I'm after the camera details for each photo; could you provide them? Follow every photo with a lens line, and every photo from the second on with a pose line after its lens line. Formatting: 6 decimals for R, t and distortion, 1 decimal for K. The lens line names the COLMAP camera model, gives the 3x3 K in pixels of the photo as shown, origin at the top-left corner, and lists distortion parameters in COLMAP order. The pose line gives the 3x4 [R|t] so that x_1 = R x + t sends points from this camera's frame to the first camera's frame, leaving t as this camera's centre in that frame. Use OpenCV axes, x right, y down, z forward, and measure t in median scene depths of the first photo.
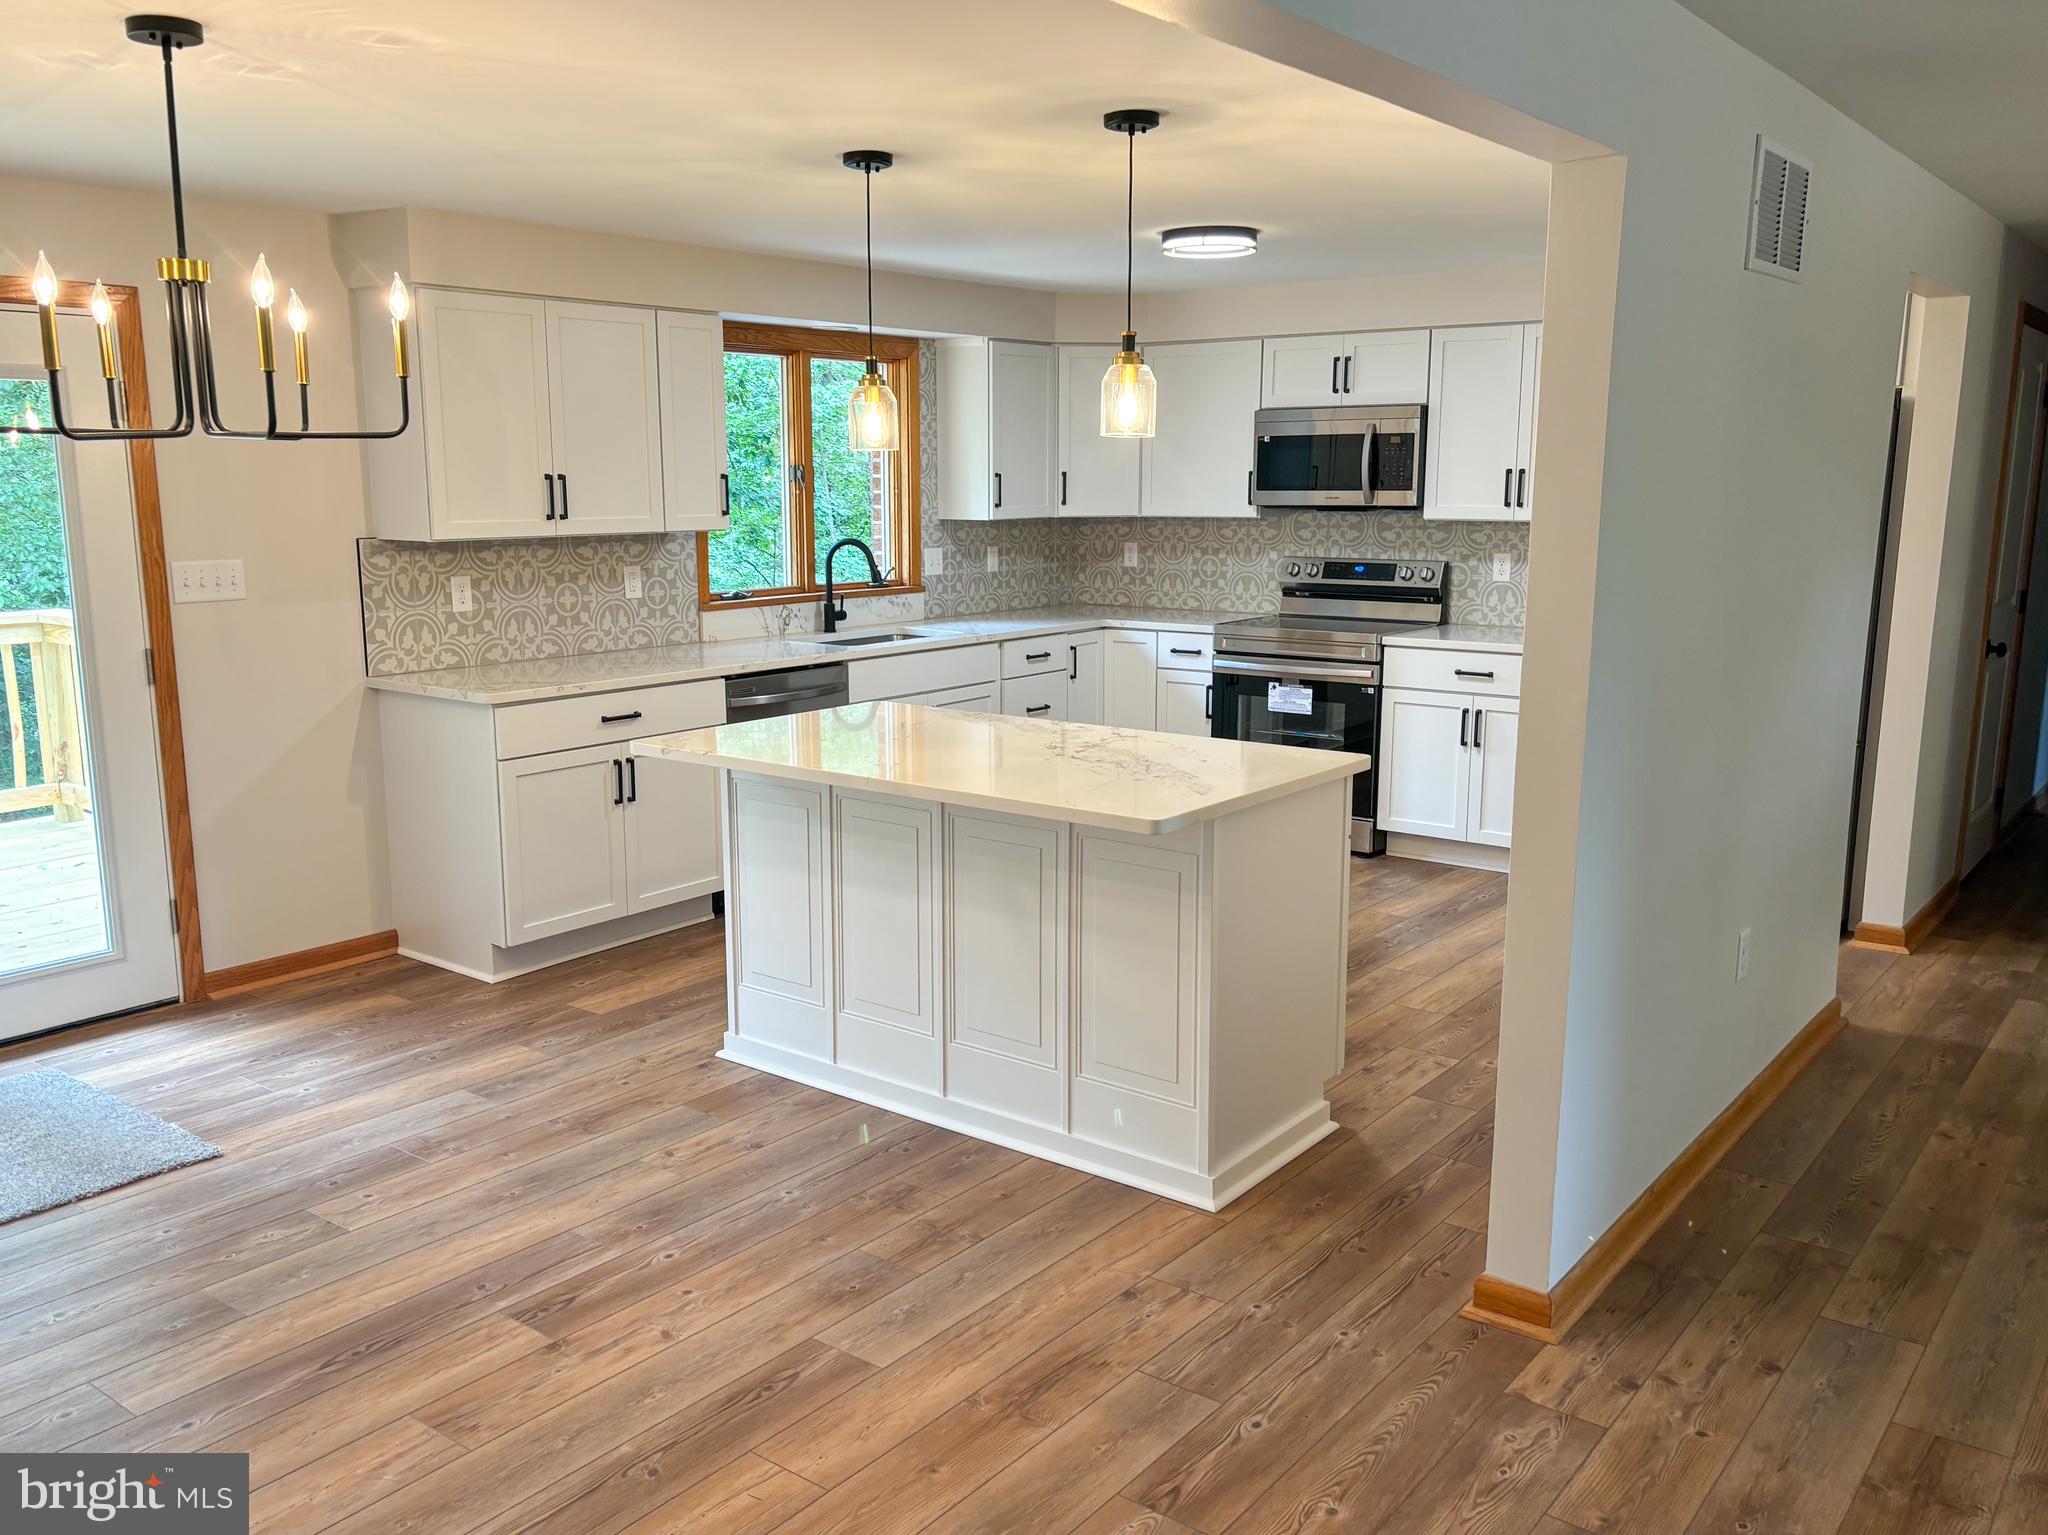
lens RADIAL K [[1614.6, 0, 1033.7], [0, 1614.6, 789.1], [0, 0, 1]] dist [0.033679, -0.046853]
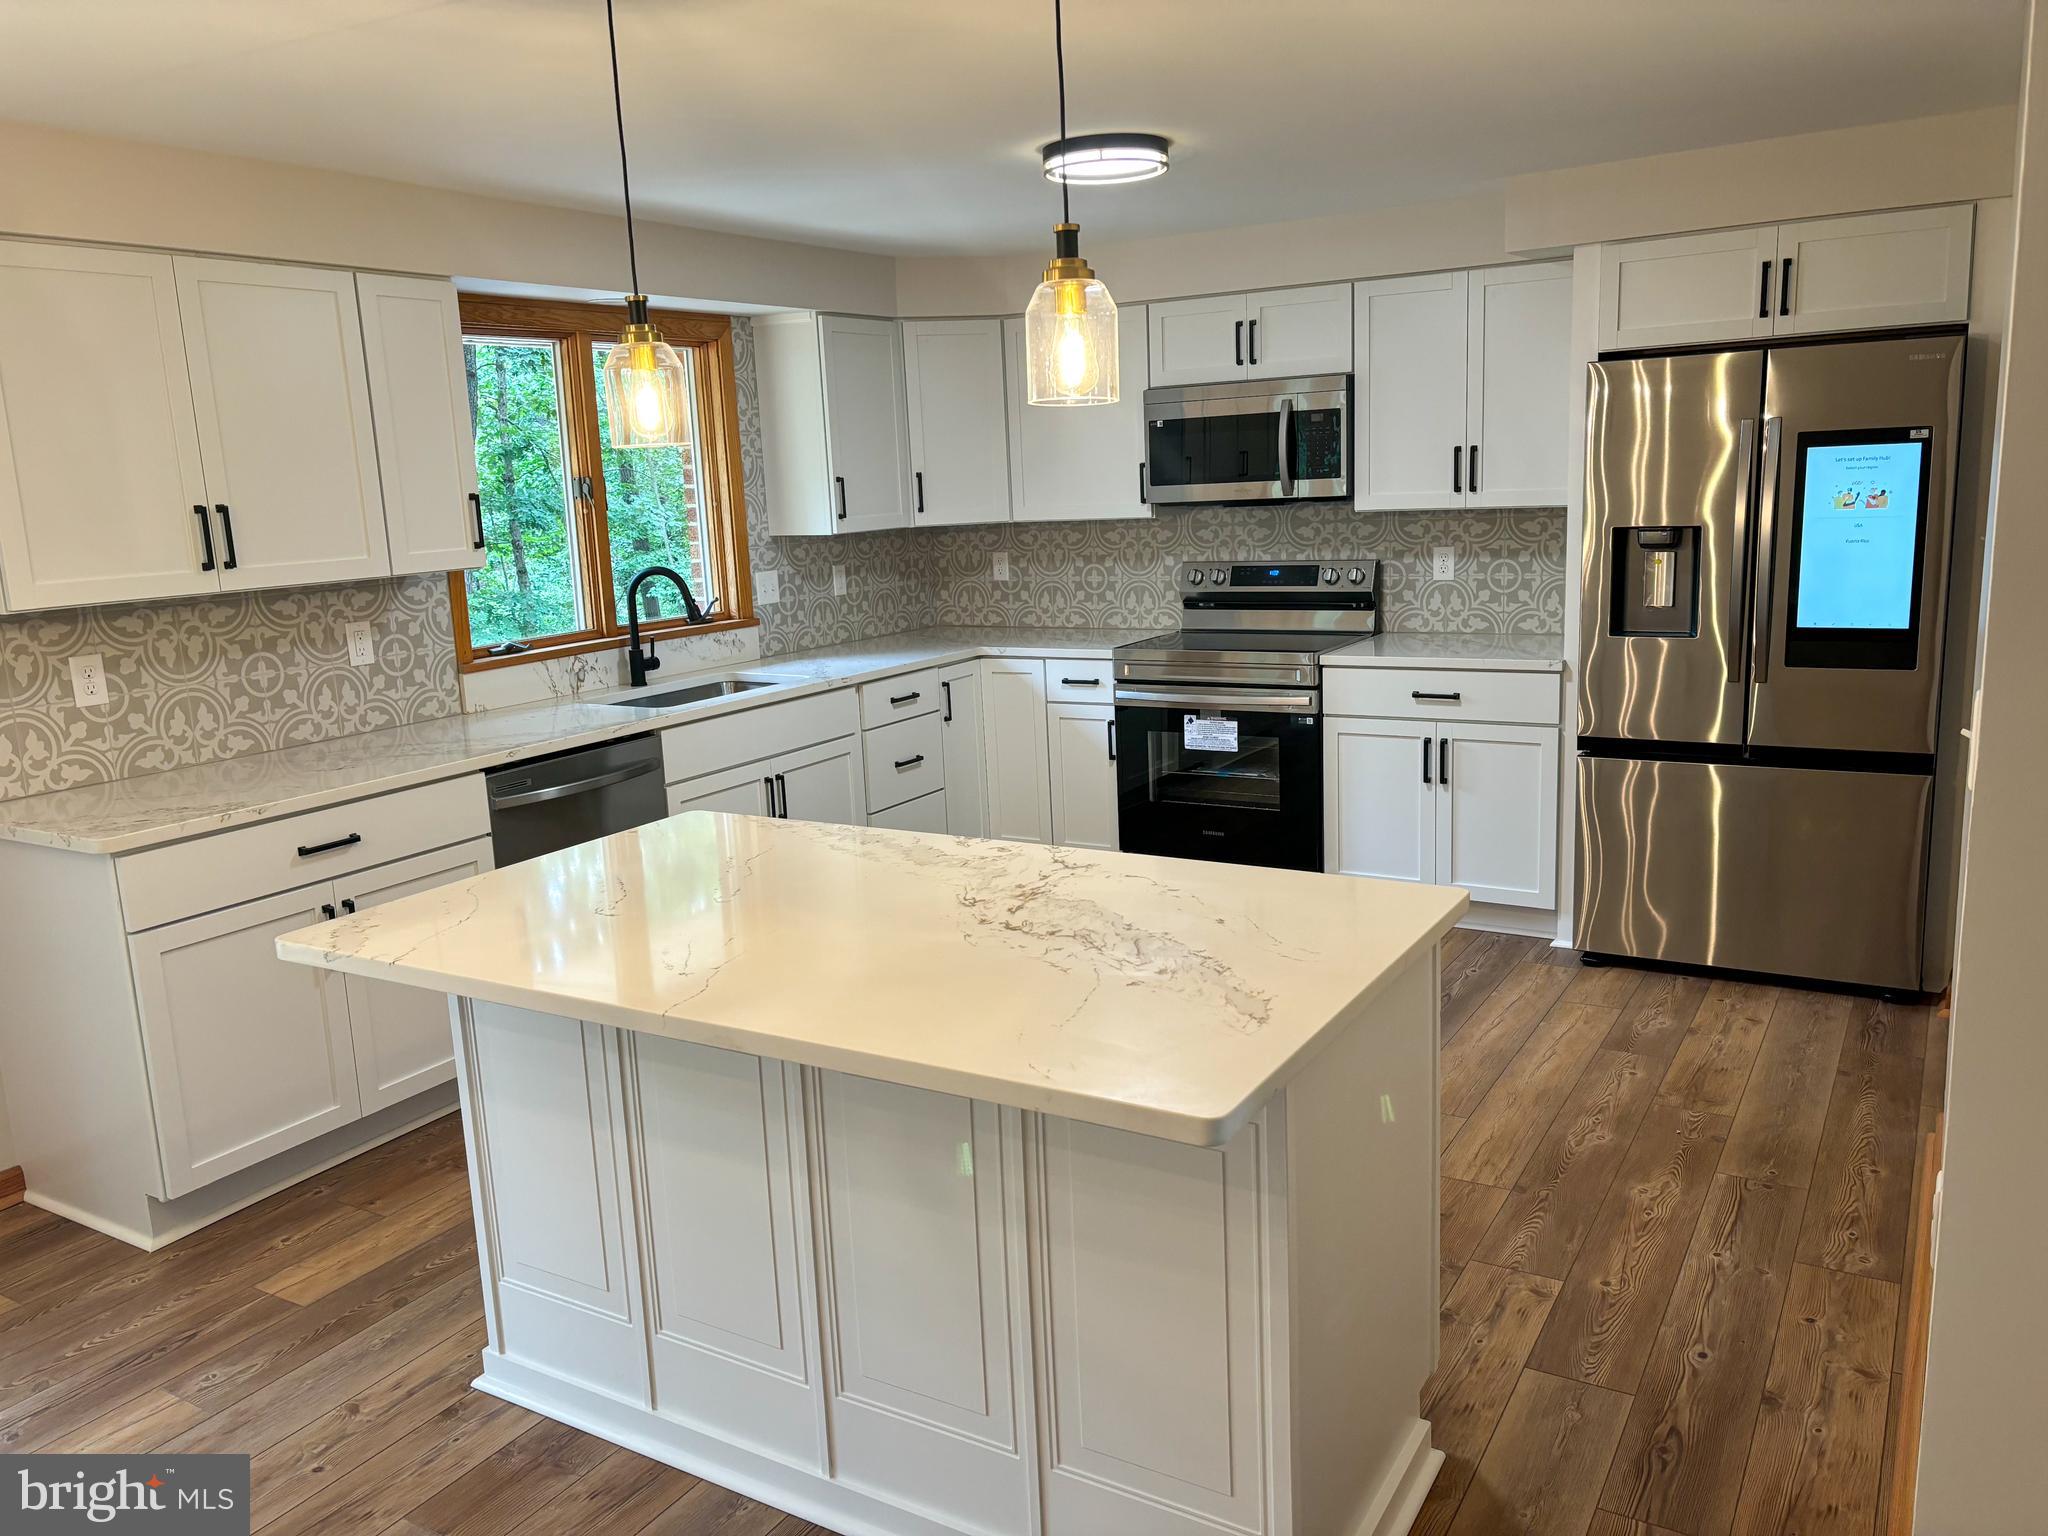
lens RADIAL K [[1535.8, 0, 1062.3], [0, 1535.8, 779.4], [0, 0, 1]] dist [0.036852, -0.049179]
pose [[0.991275, -0.065455, 0.114409, -0.011570], [0.065021, 0.997856, 0.007525, -0.051564], [-0.114656, -0.000020, 0.993405, 0.264459]]
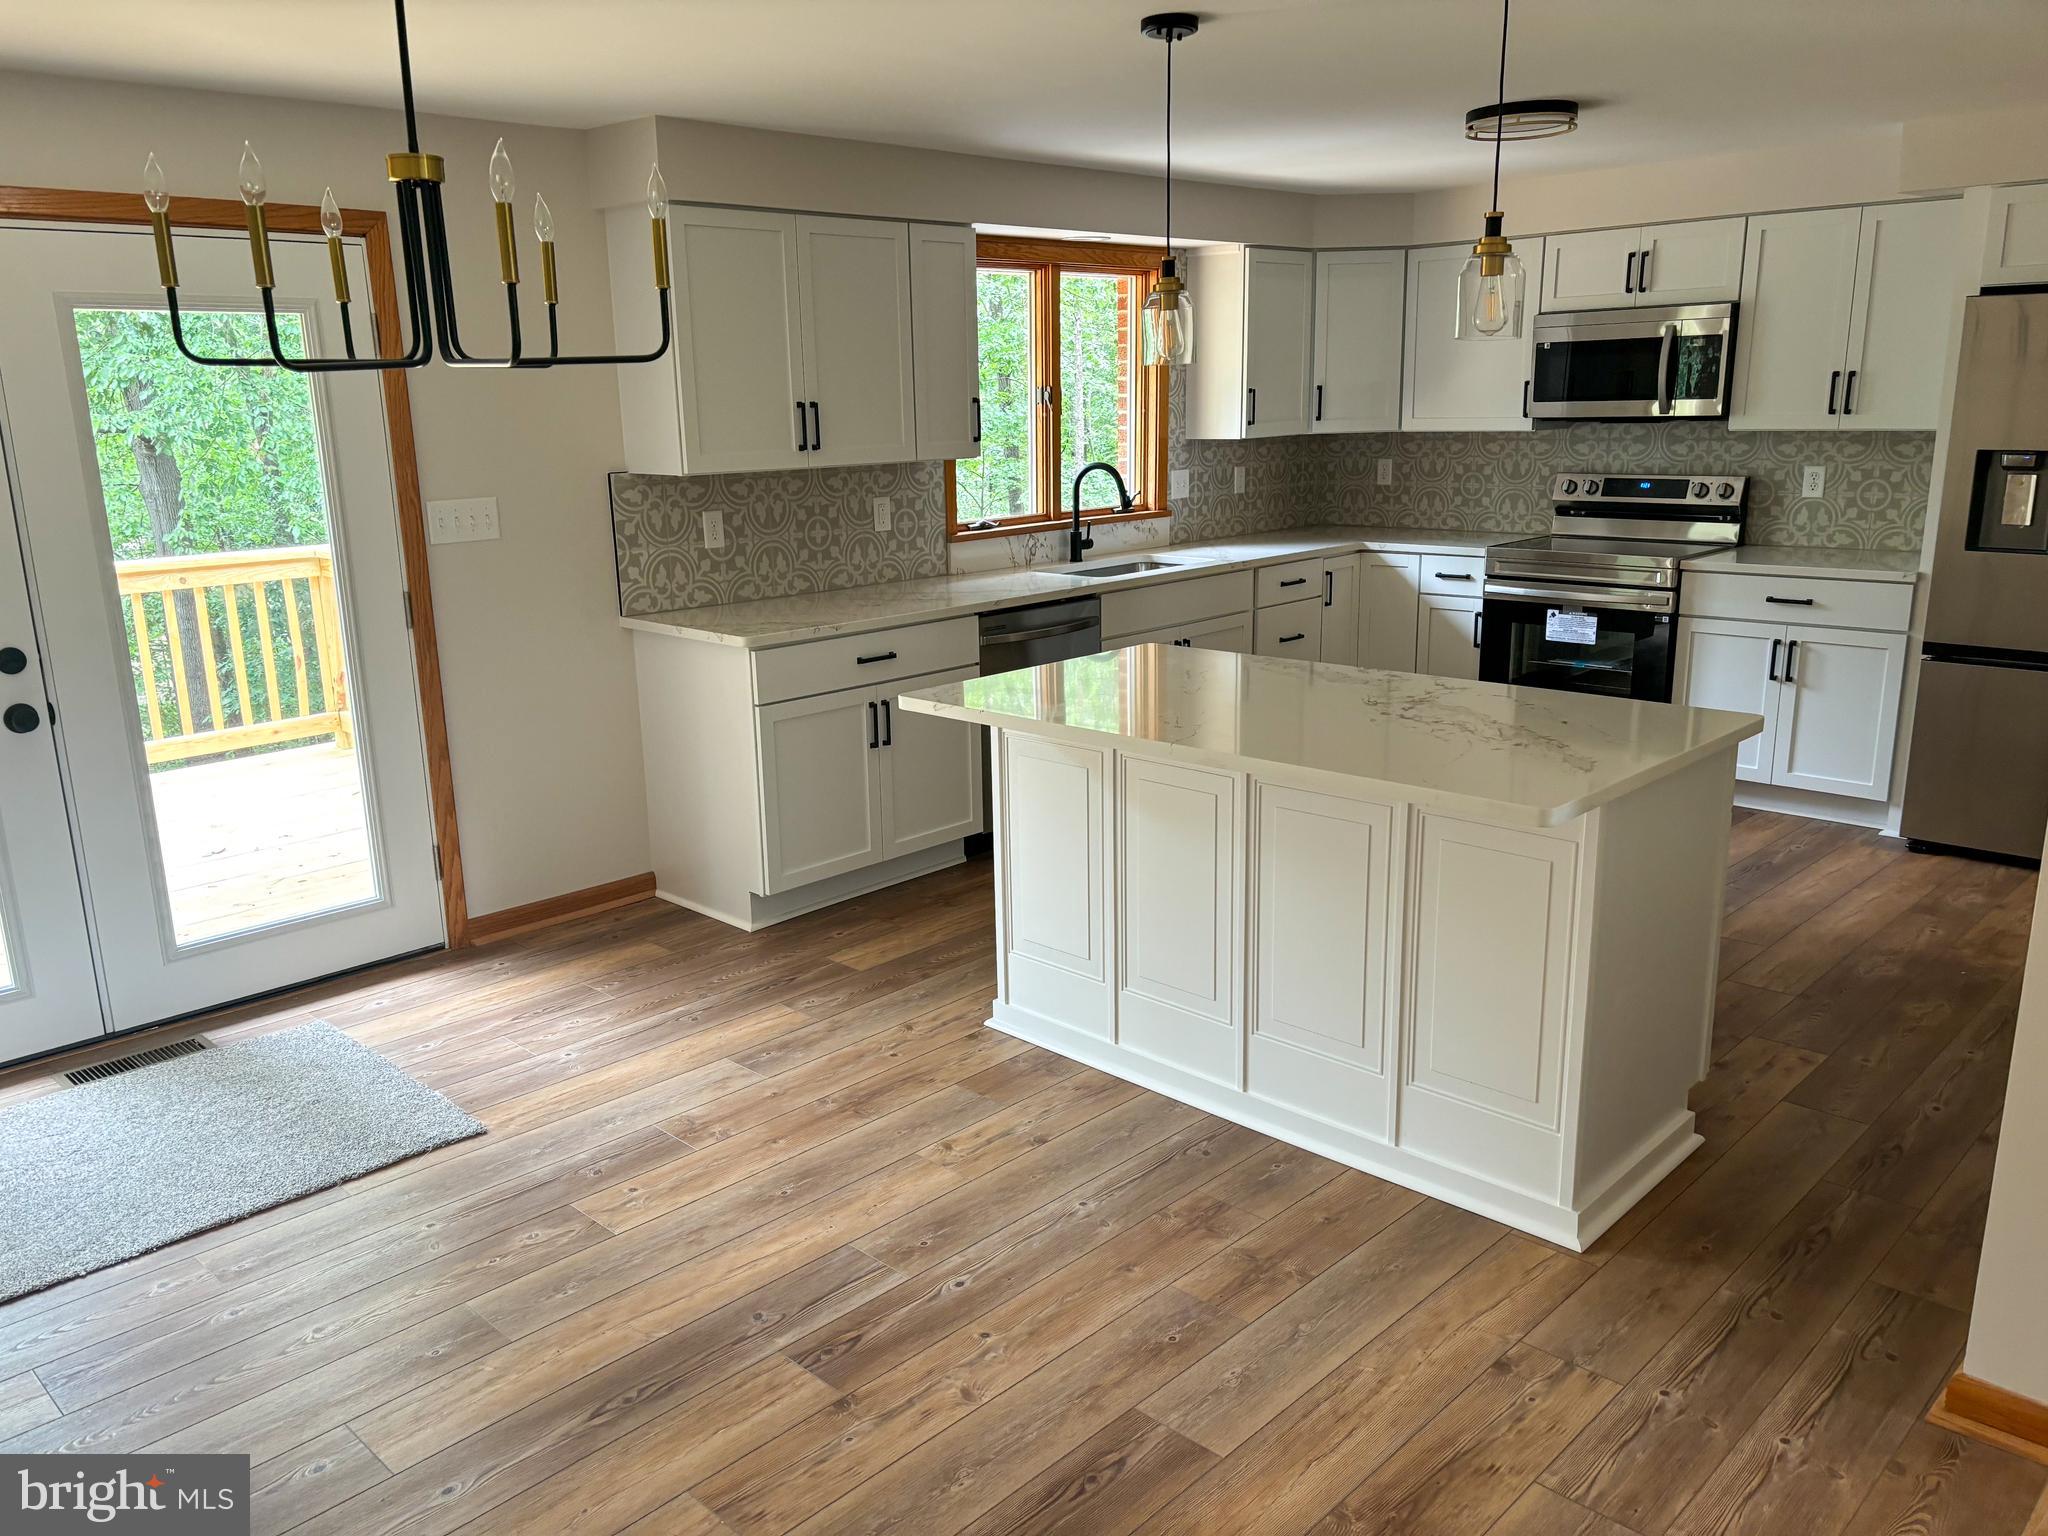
lens RADIAL K [[1535.8, 0, 1034.5], [0, 1535.8, 768.9], [0, 0, 1]] dist [0.036852, -0.049179]
pose [[0.992324, 0.006823, -0.123474, -0.044138], [-0.001046, 0.998904, 0.046793, -0.018962], [0.123658, -0.046305, 0.991244, 0.096002]]
